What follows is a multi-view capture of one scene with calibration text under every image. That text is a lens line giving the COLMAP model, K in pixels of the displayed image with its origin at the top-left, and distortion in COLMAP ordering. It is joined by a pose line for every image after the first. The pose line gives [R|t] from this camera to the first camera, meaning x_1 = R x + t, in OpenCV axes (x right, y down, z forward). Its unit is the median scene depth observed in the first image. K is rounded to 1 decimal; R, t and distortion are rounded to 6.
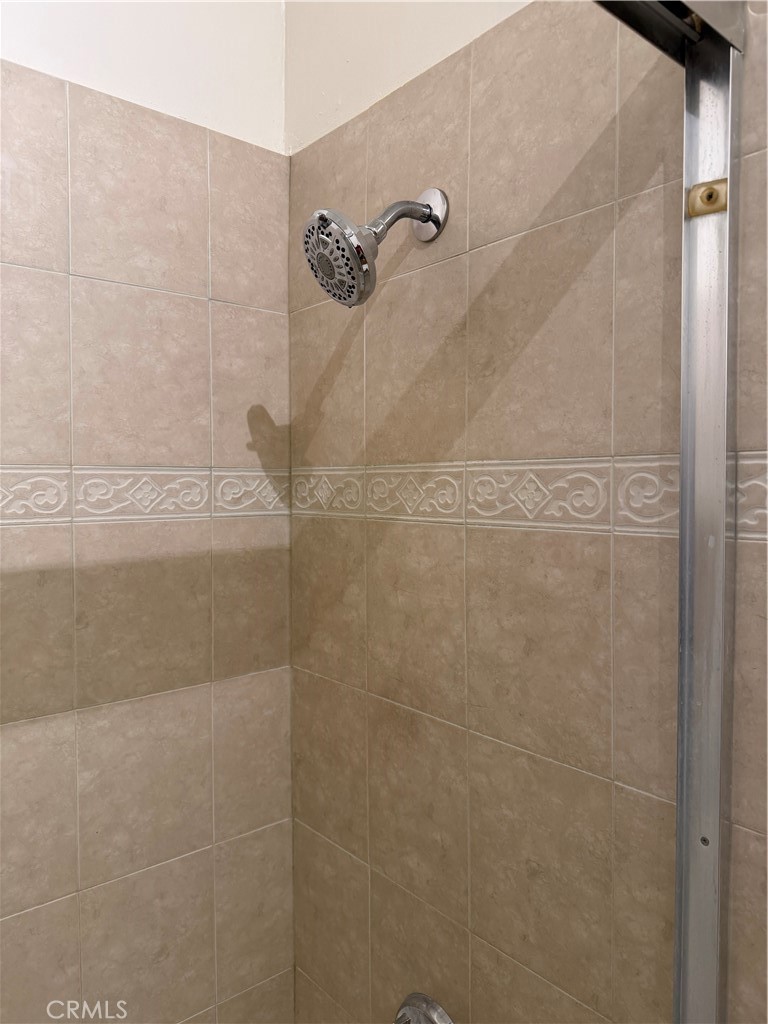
lens RADIAL K [[717.9, 0, 385.5], [0, 717.9, 513.3], [0, 0, 1]] dist [0.041043, -0.050309]
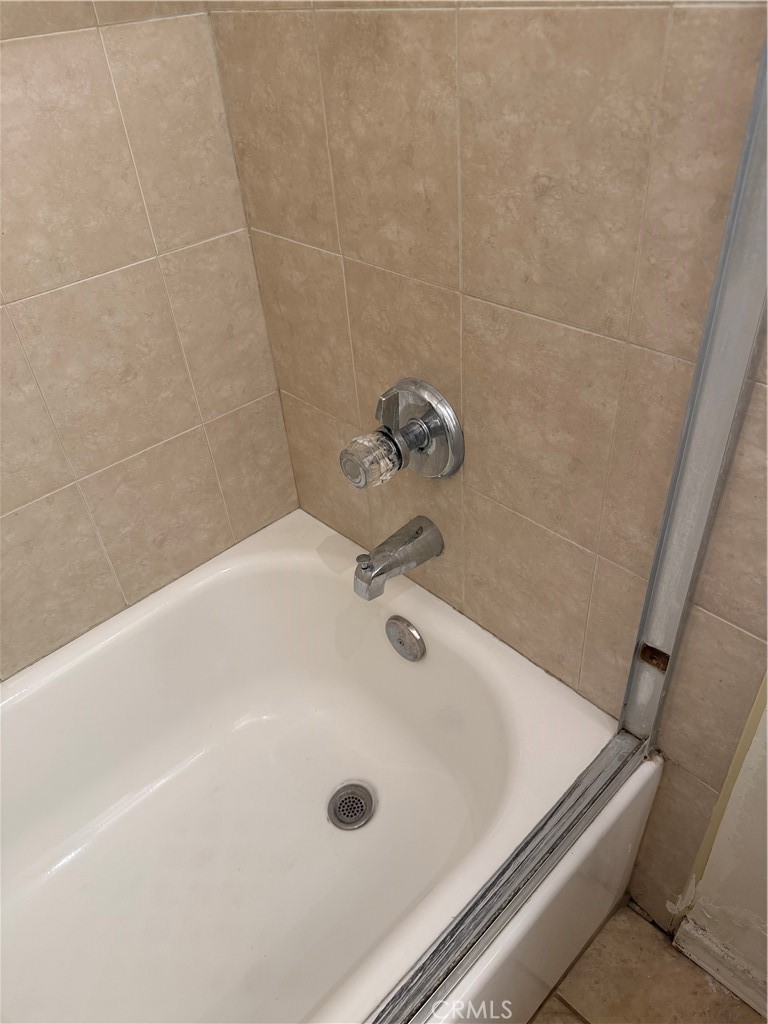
lens RADIAL K [[717.9, 0, 391.5], [0, 717.9, 489.3], [0, 0, 1]] dist [0.041043, -0.050309]
pose [[0.996215, -0.085903, 0.013319, 0.001322], [0.064029, 0.828739, 0.555960, 0.250159], [-0.058796, -0.553003, 0.831102, 0.136379]]
